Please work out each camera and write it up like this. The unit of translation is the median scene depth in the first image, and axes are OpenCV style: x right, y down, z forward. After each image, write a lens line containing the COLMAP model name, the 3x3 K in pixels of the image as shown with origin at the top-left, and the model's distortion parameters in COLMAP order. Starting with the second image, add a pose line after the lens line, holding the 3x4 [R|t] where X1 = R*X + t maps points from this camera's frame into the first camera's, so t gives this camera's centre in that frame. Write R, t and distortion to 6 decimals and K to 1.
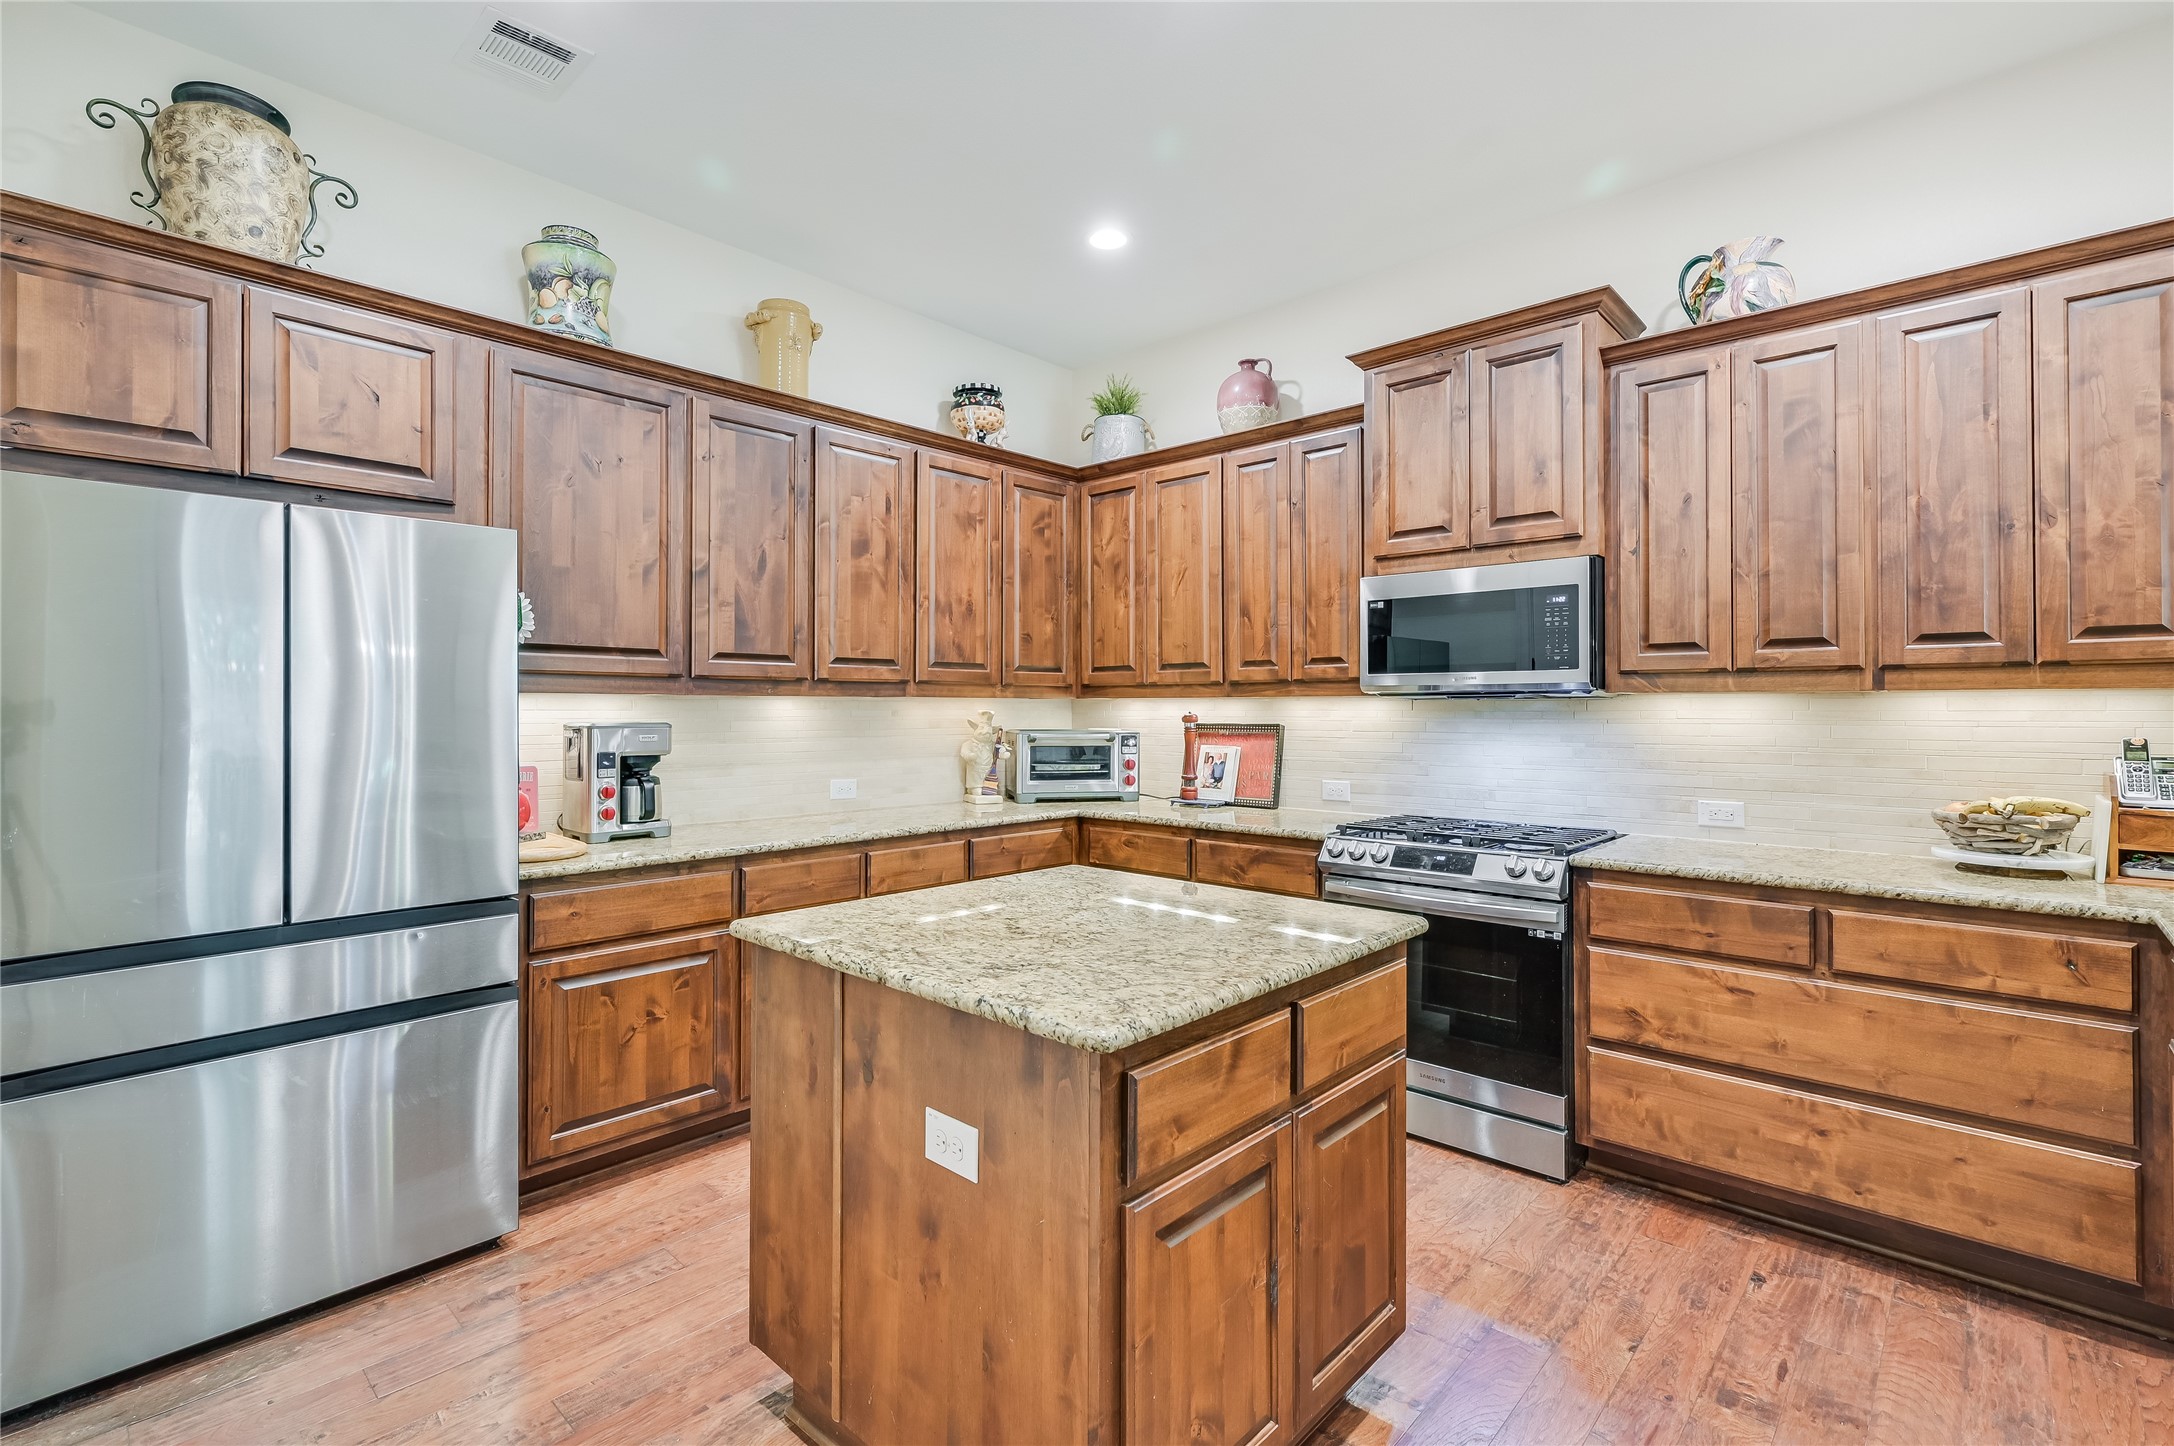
lens RADIAL K [[982.2, 0, 1077.7], [0, 982.2, 710.2], [0, 0, 1]] dist [-0.004991, -0.000282]
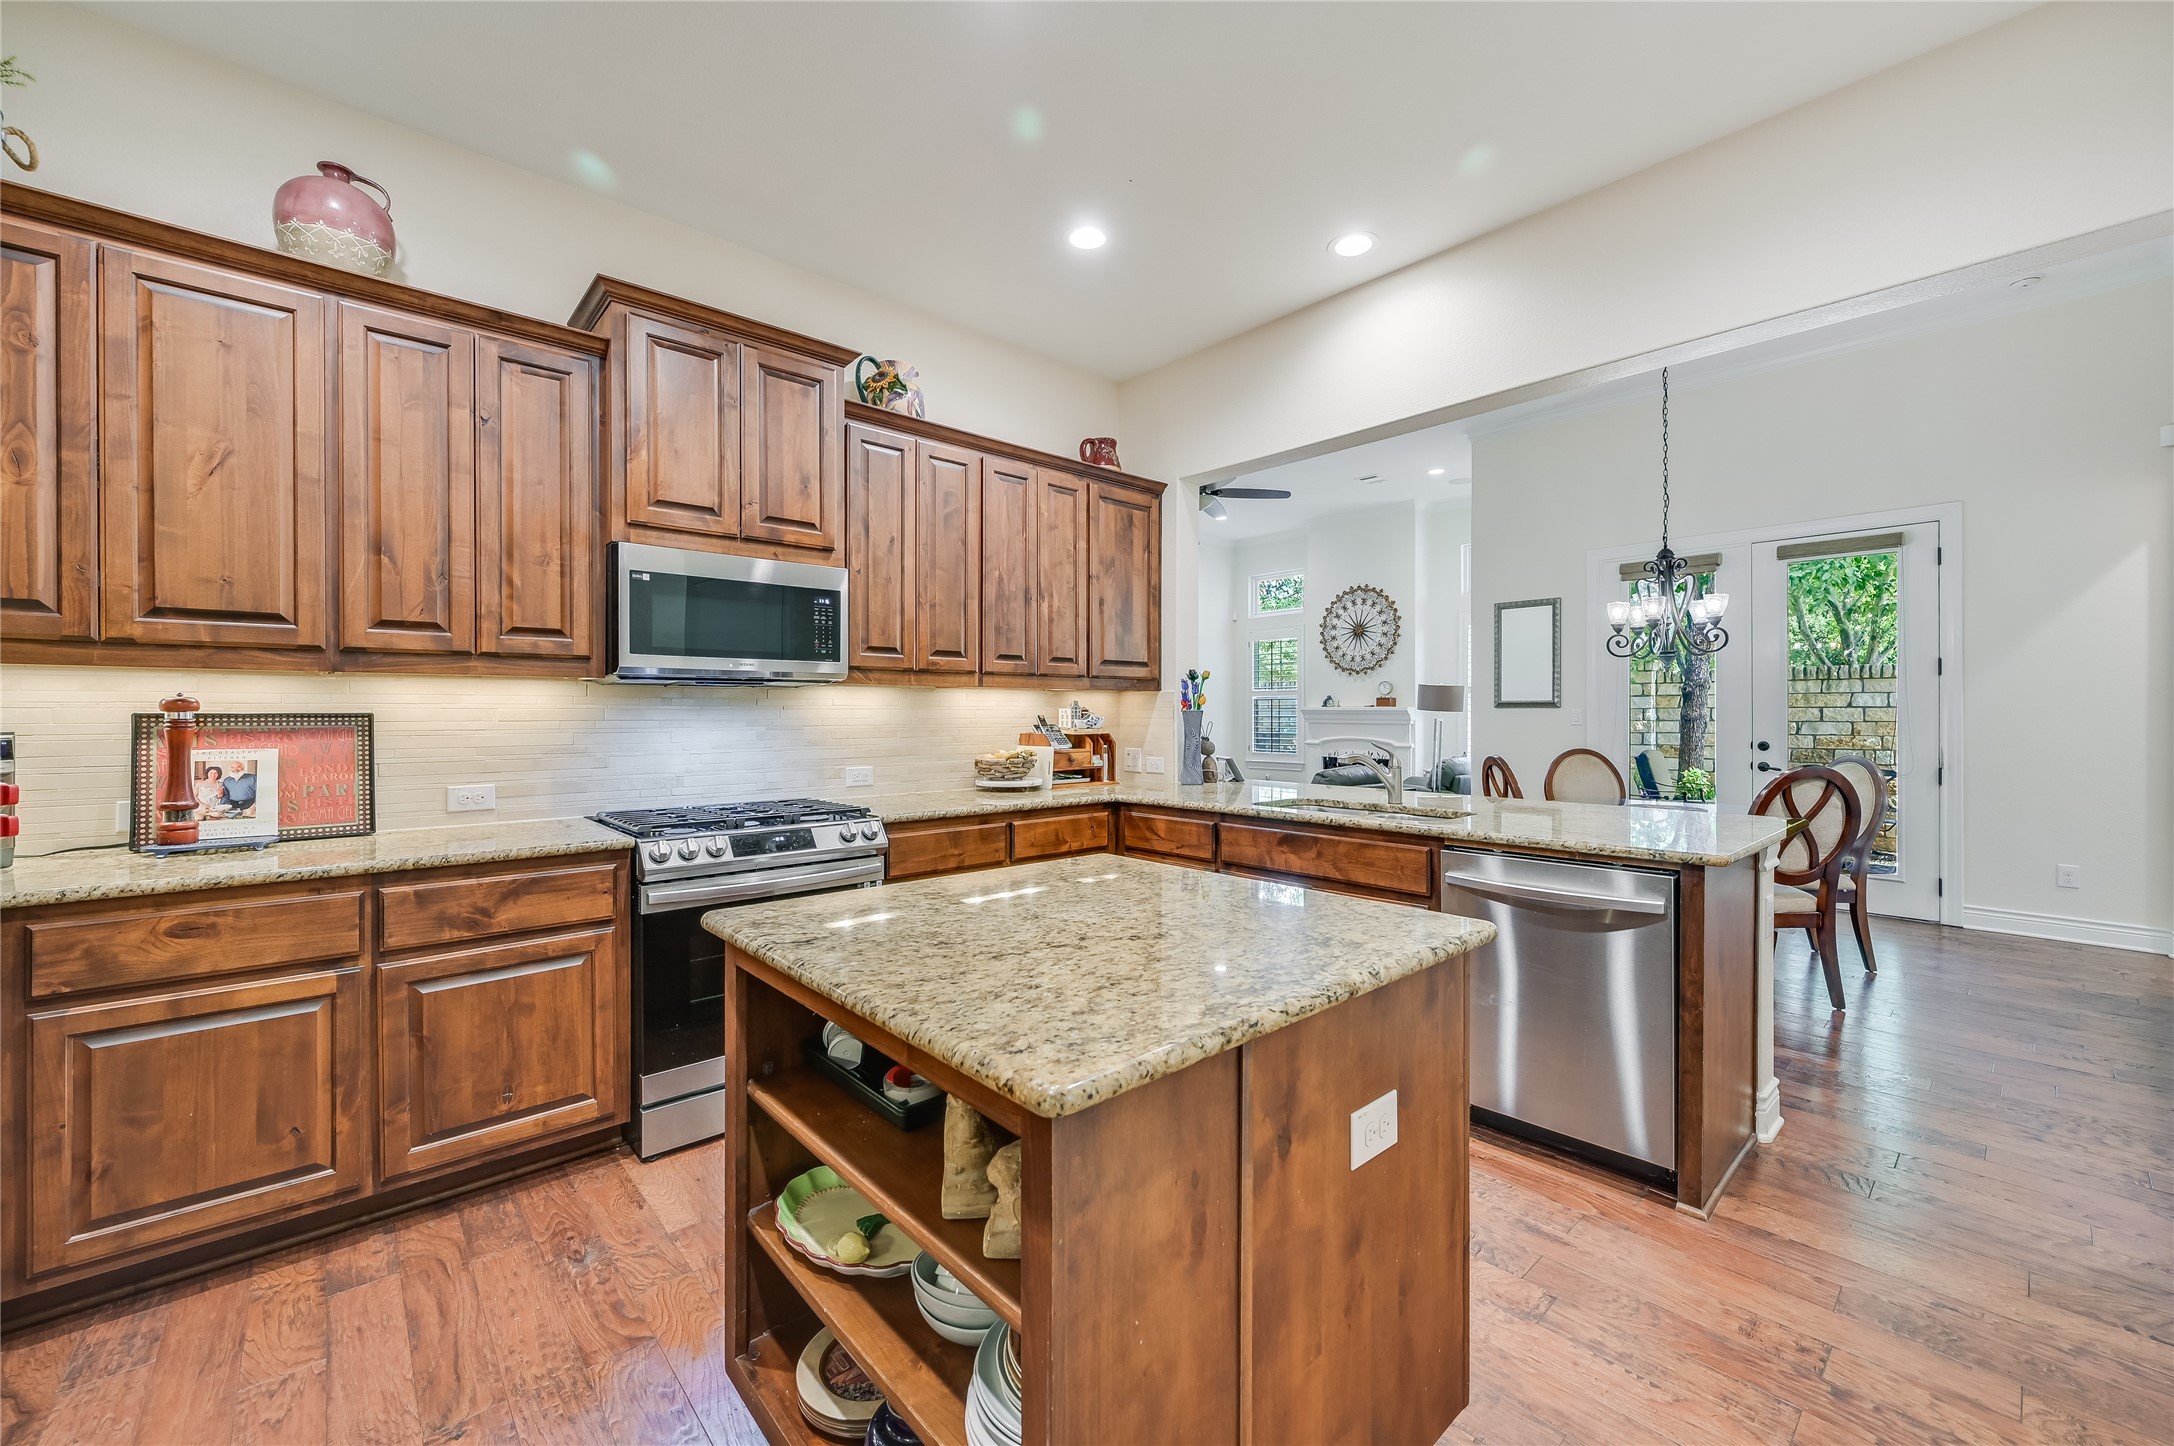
lens RADIAL K [[854.7, 0, 1083.6], [0, 854.7, 717.8], [0, 0, 1]] dist [-0.001709, 0.000465]
pose [[0.090545, -0.006887, 0.995869, -0.467610], [-0.000936, 0.999975, 0.007000, 0.016680], [-0.995892, -0.001566, 0.090537, 0.574467]]
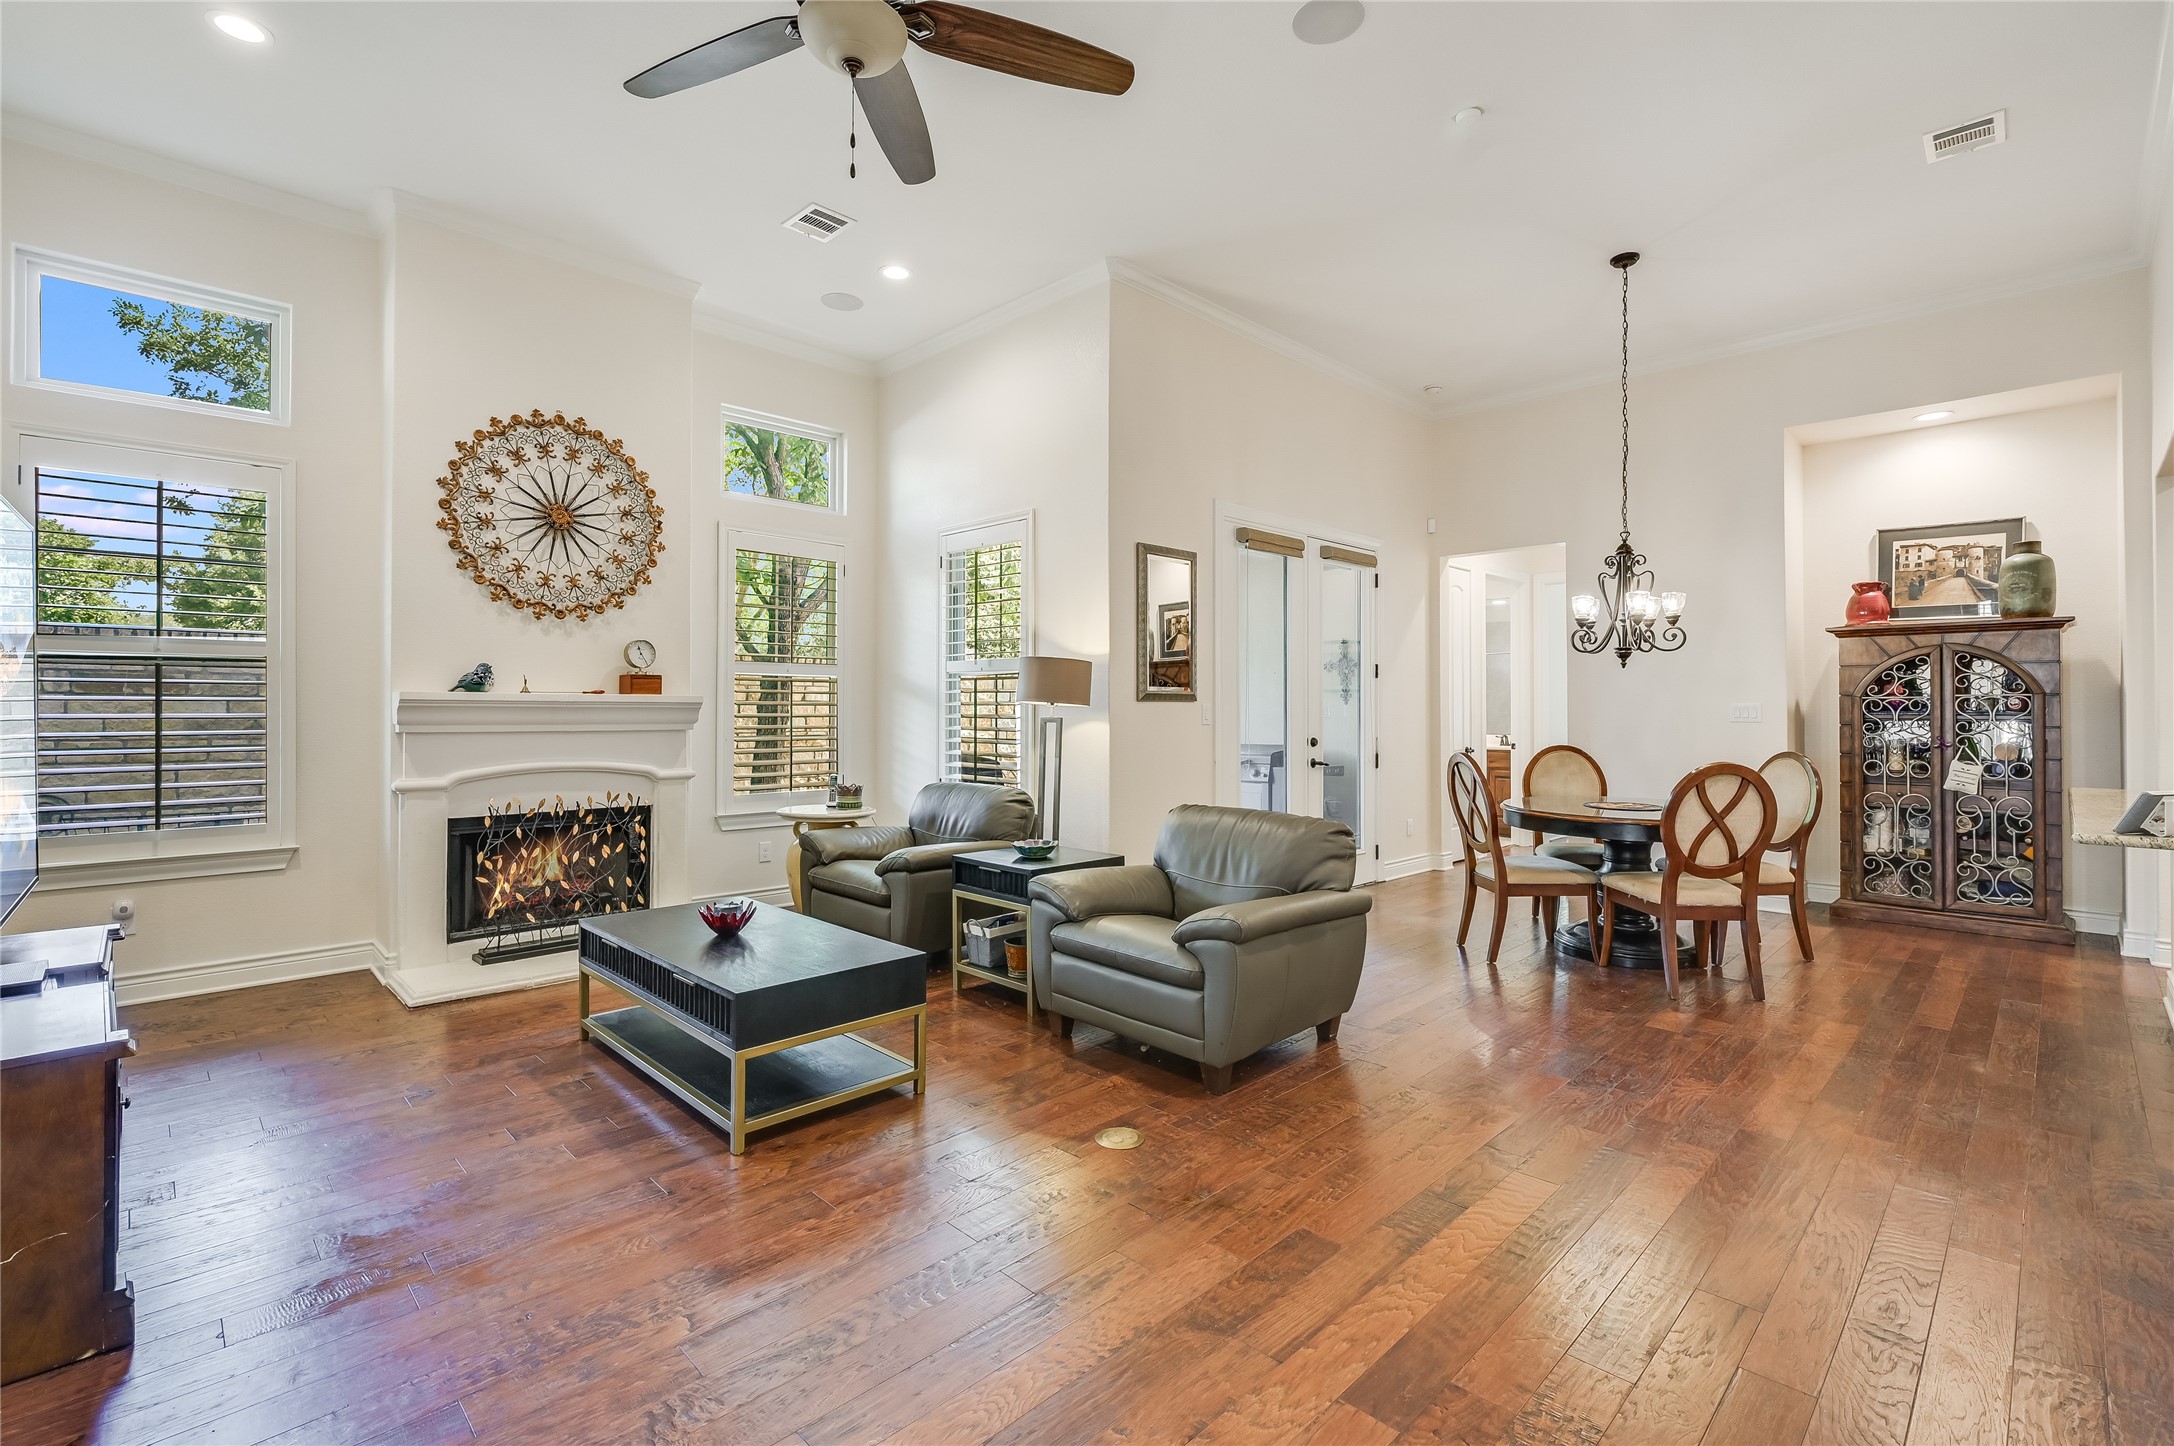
lens RADIAL K [[940.7, 0, 1094.4], [0, 940.7, 707.2], [0, 0, 1]] dist [-0.000671, -0.000203]
pose [[-0.999179, -0.003498, 0.040361, 1.859942], [-0.003552, 0.999993, -0.001272, 0.018135], [-0.040356, -0.001414, -0.999184, 1.325411]]
